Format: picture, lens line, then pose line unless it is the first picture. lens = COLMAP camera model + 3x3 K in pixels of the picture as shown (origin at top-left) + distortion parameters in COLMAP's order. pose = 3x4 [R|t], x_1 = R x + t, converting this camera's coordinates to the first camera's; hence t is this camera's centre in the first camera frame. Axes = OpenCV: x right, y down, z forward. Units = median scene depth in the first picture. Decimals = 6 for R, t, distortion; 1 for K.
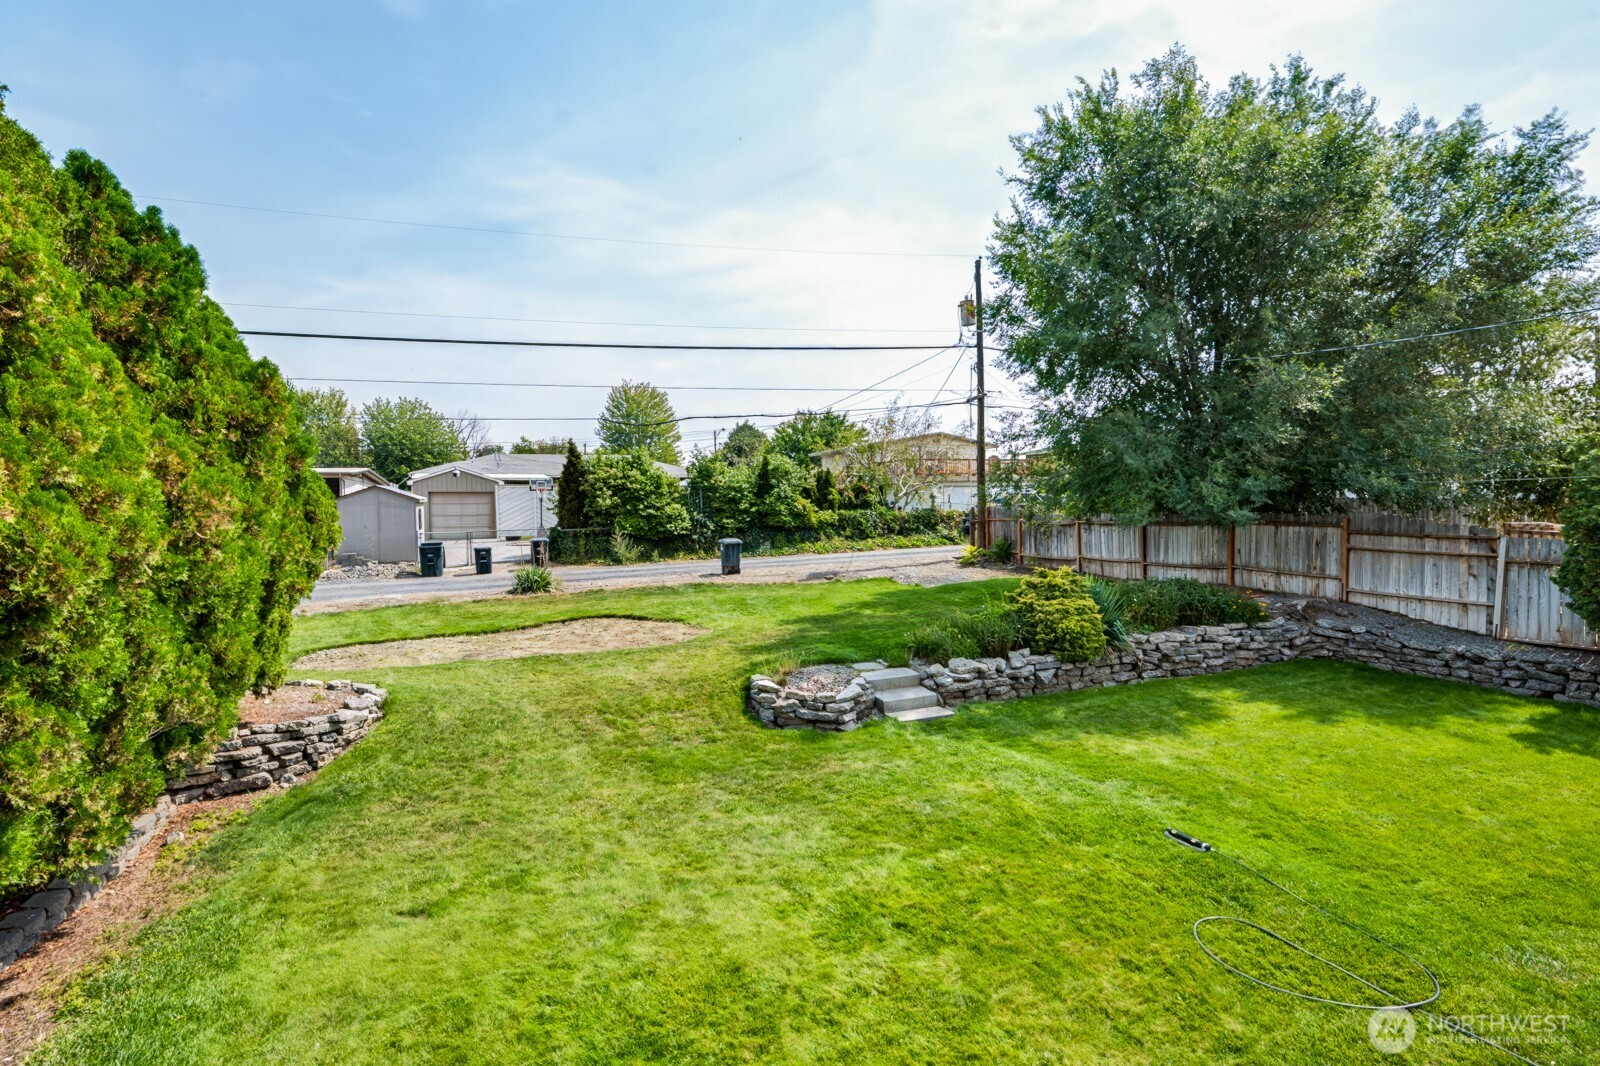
lens RADIAL K [[758.9, 0, 820.7], [0, 758.9, 518.2], [0, 0, 1]] dist [-0.000182, -0.000877]
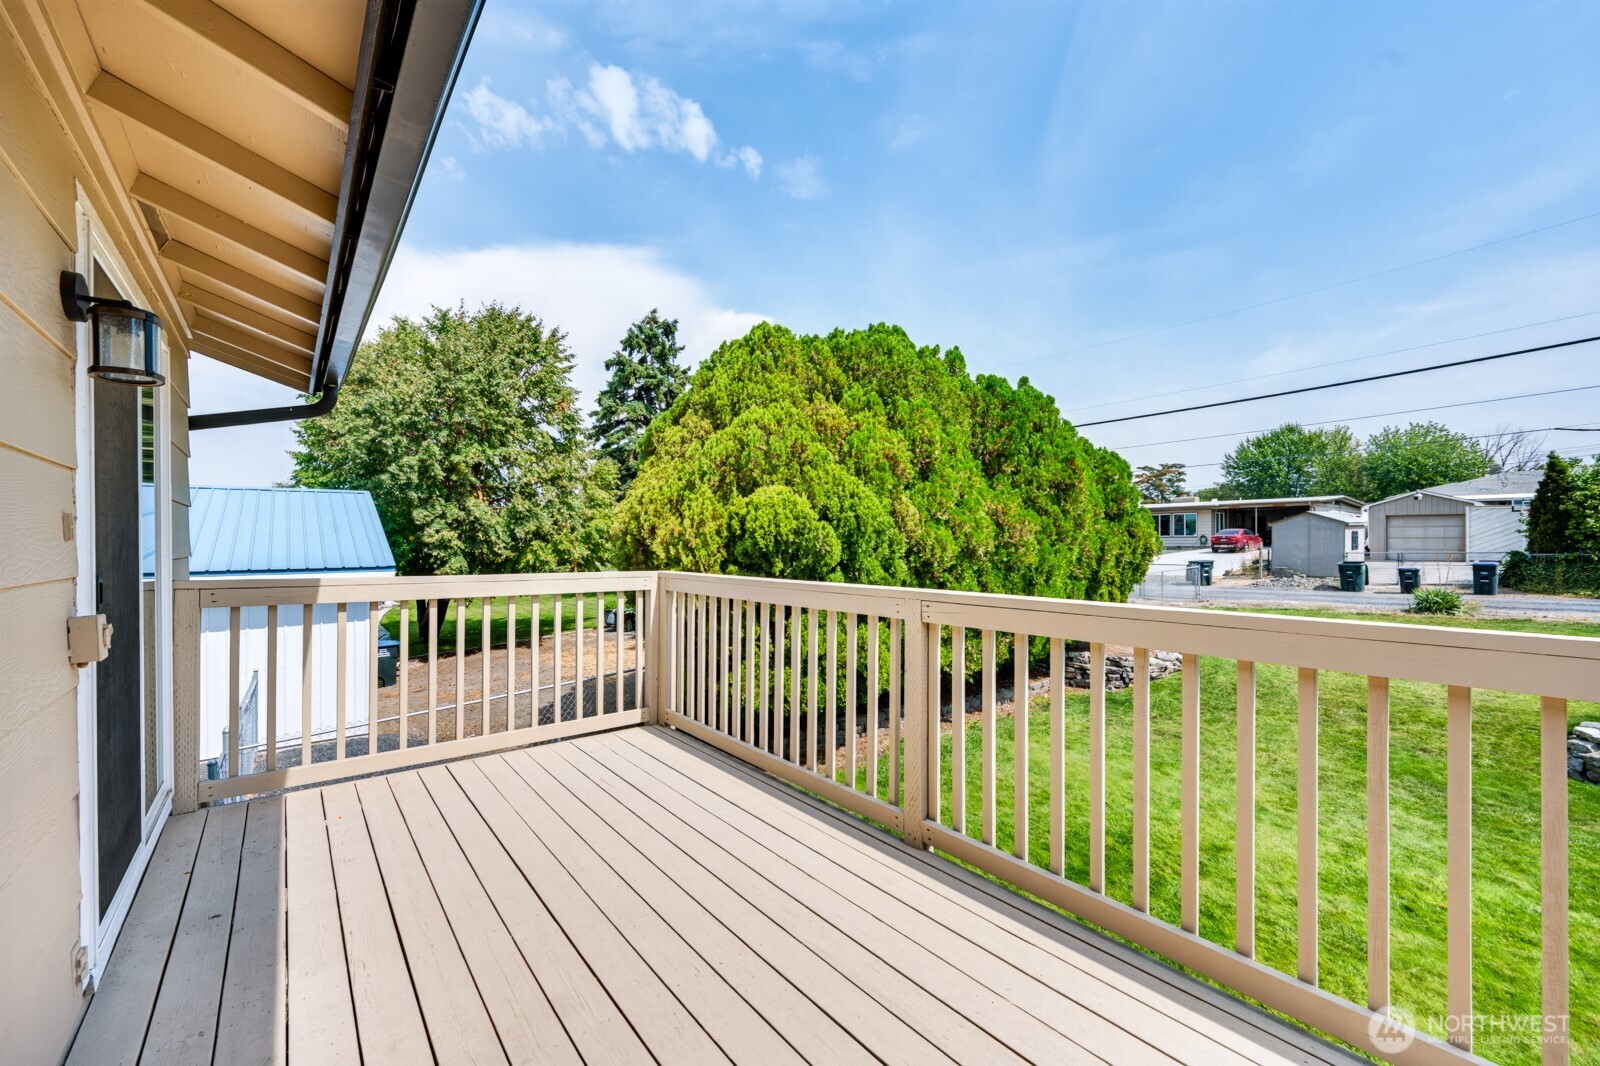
lens RADIAL K [[630.2, 0, 817.4], [0, 630.2, 543.1], [0, 0, 1]] dist [-0.002284, 0.000116]
pose [[0.264652, 0.017311, -0.964189, 0.207817], [-0.012867, 0.999813, 0.014419, 0.002716], [0.964258, 0.008590, 0.264825, -0.006551]]
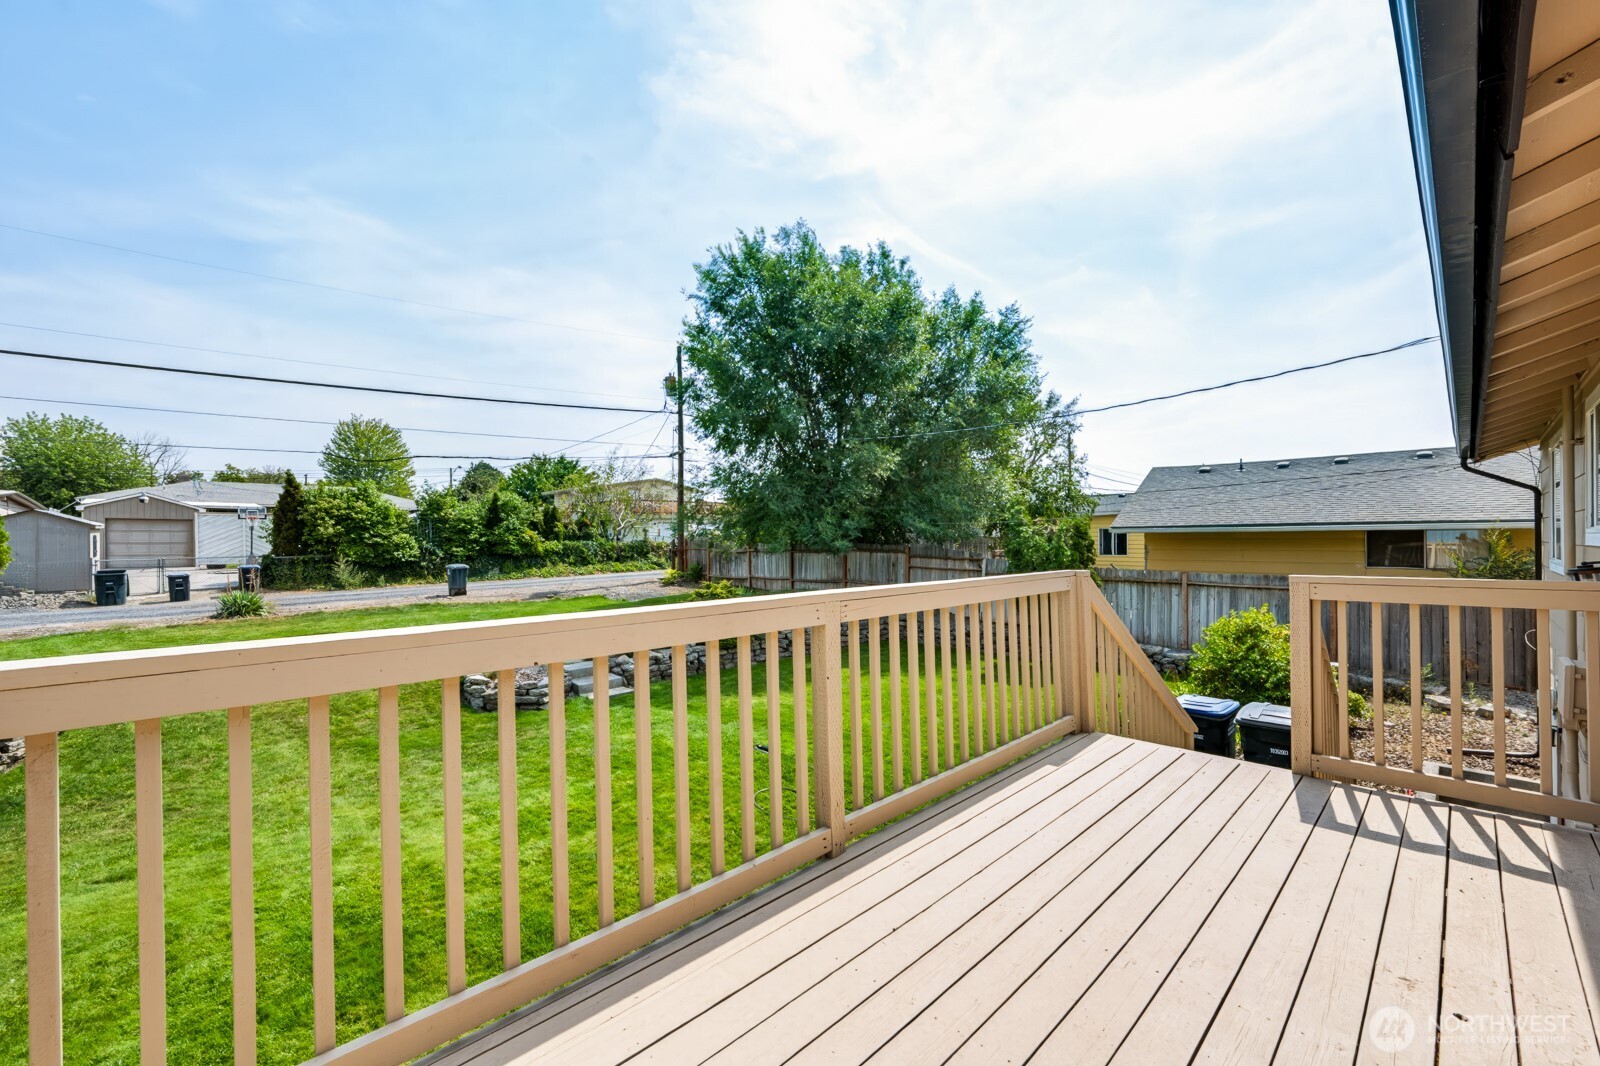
lens RADIAL K [[630.2, 0, 799.0], [0, 630.2, 538.8], [0, 0, 1]] dist [-0.002284, 0.000116]
pose [[0.934526, 0.009606, 0.355764, 0.025527], [-0.003232, 0.999824, -0.018507, 0.005075], [-0.355879, 0.016146, 0.934392, -0.073818]]
